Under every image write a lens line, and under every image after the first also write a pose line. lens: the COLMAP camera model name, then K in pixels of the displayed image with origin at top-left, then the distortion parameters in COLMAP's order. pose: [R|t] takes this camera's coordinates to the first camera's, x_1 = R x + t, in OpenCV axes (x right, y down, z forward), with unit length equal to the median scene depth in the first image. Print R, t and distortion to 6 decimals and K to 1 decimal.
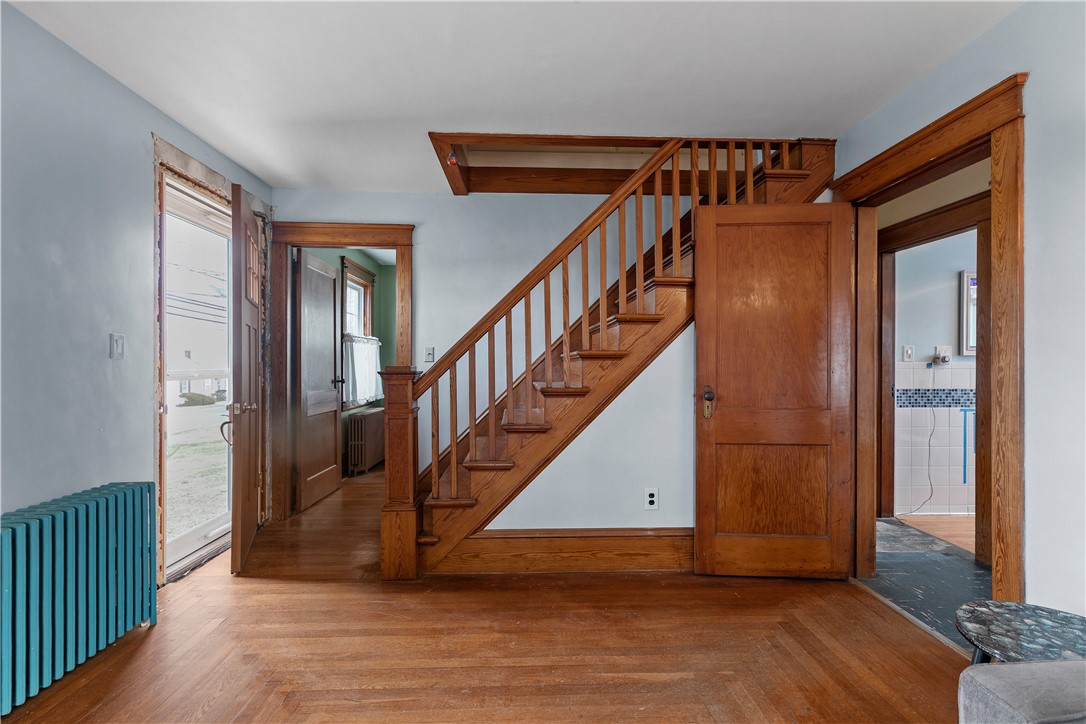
lens RADIAL K [[492.3, 0, 544.6], [0, 492.3, 366.3], [0, 0, 1]] dist [0.000988, 0.000192]
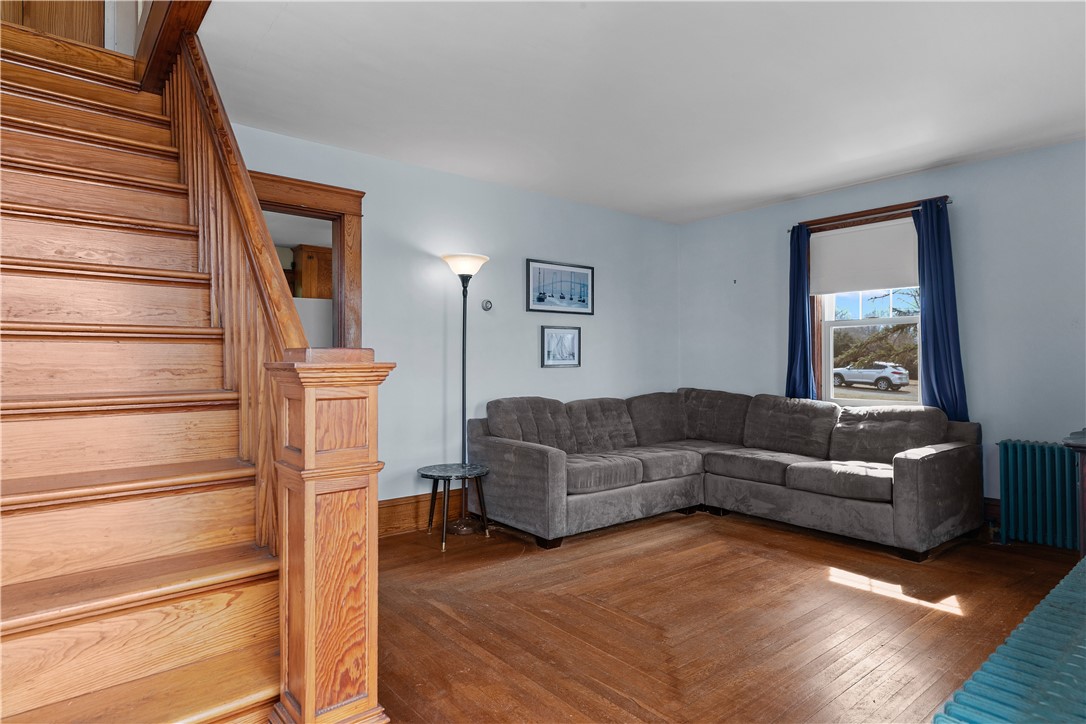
lens RADIAL K [[606.3, 0, 557.4], [0, 606.3, 359.1], [0, 0, 1]] dist [0.000864, 0.000177]
pose [[-0.615961, 0.000656, 0.787776, -0.757111], [-0.000034, 1.000000, -0.000859, 0.007643], [-0.787776, -0.000556, -0.615961, 1.141168]]
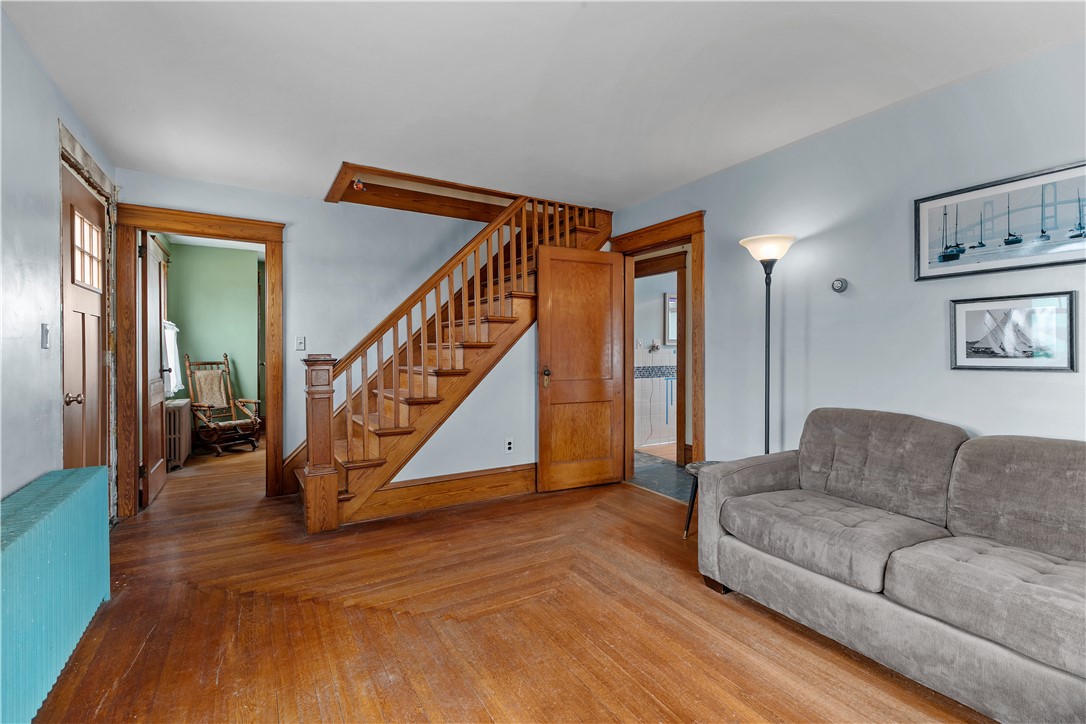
lens RADIAL K [[488.7, 0, 548.6], [0, 488.7, 356.1], [0, 0, 1]] dist [-0.000501, -0.000120]
pose [[0.873341, -0.008712, 0.487031, -0.377842], [0.004774, 0.999945, 0.009326, -0.004272], [-0.487085, -0.005820, 0.873335, -0.297457]]
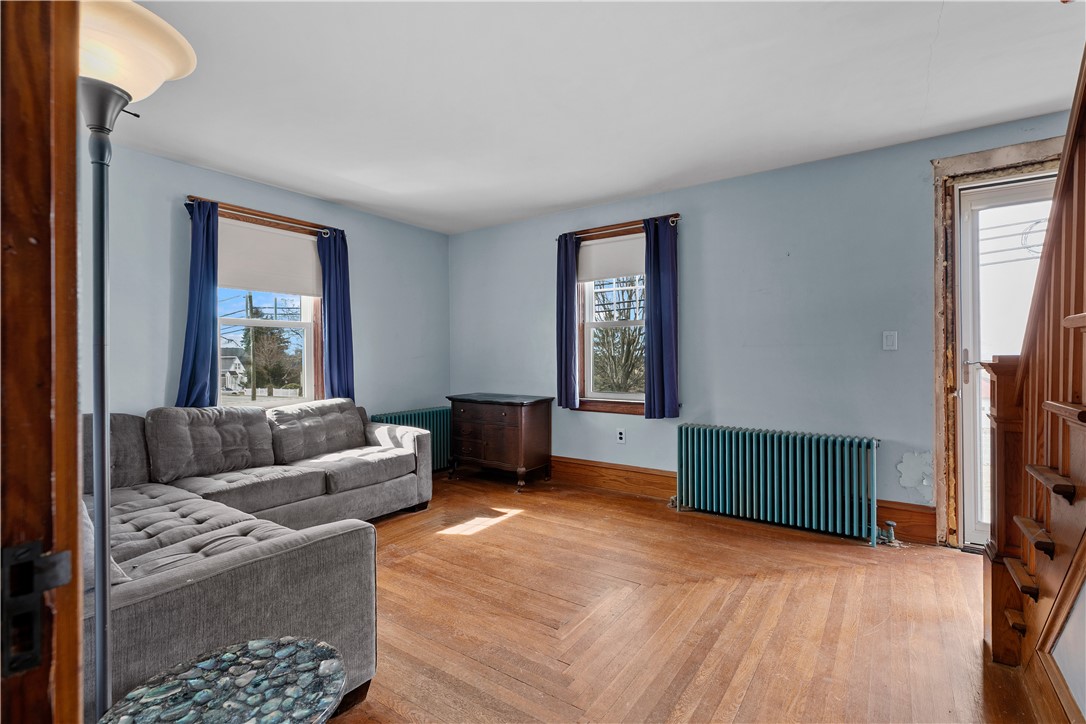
lens RADIAL K [[488.7, 0, 548.6], [0, 488.7, 356.1], [0, 0, 1]] dist [-0.000501, -0.000120]
pose [[-0.612667, 0.000385, -0.790341, 0.643611], [0.003389, 0.999992, -0.002140, 0.001028], [0.790334, -0.003989, -0.612663, 0.893479]]
